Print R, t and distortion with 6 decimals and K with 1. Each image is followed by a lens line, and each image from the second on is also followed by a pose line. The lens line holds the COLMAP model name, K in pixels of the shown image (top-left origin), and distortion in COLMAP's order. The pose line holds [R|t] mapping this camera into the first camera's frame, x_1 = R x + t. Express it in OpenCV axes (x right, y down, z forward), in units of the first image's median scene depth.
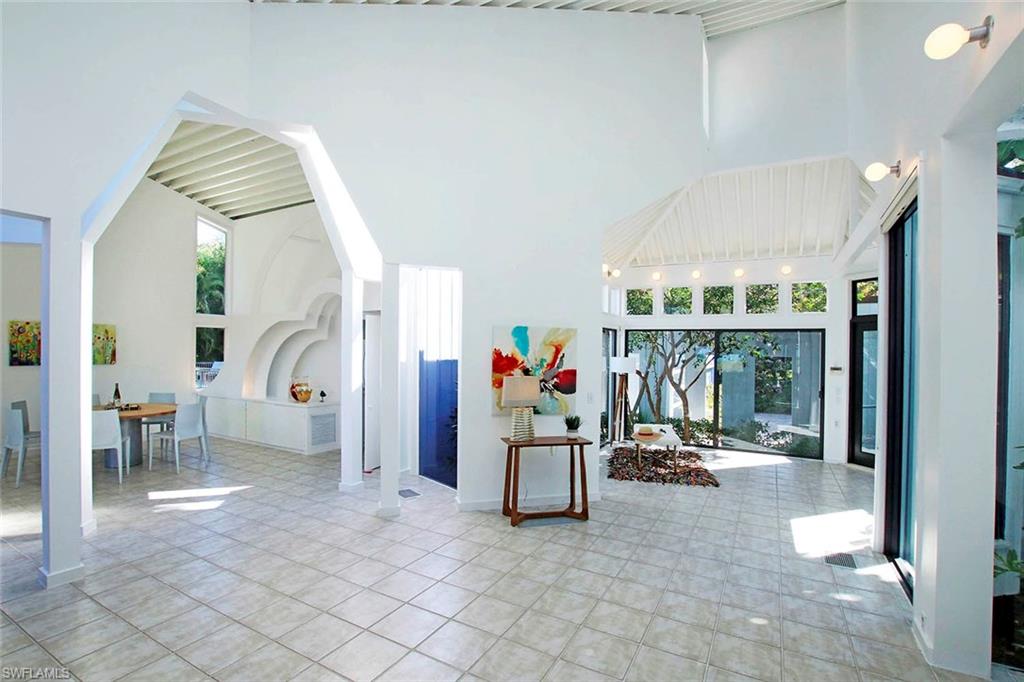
lens RADIAL K [[484.3, 0, 511.0], [0, 484.3, 356.4], [0, 0, 1]] dist [-0.017721, 0.000702]
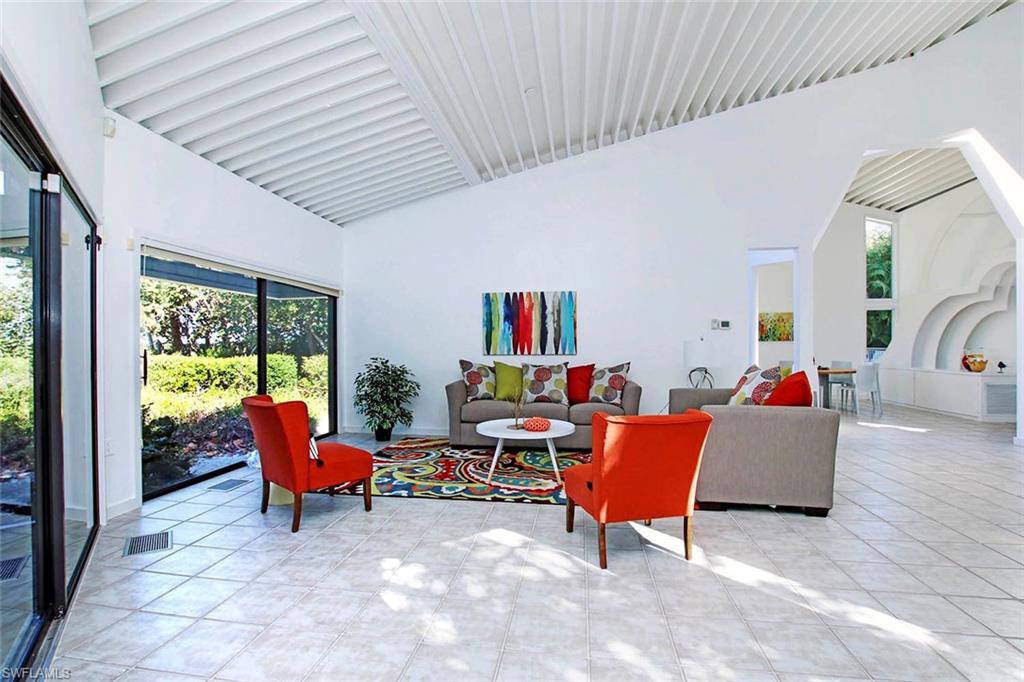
lens RADIAL K [[484.3, 0, 510.7], [0, 484.3, 342.8], [0, 0, 1]] dist [-0.017721, 0.000702]
pose [[0.364707, -0.013695, -0.931022, 0.201040], [-0.005259, 0.999846, -0.016768, 0.069338], [0.931107, 0.011012, 0.364579, -0.390386]]
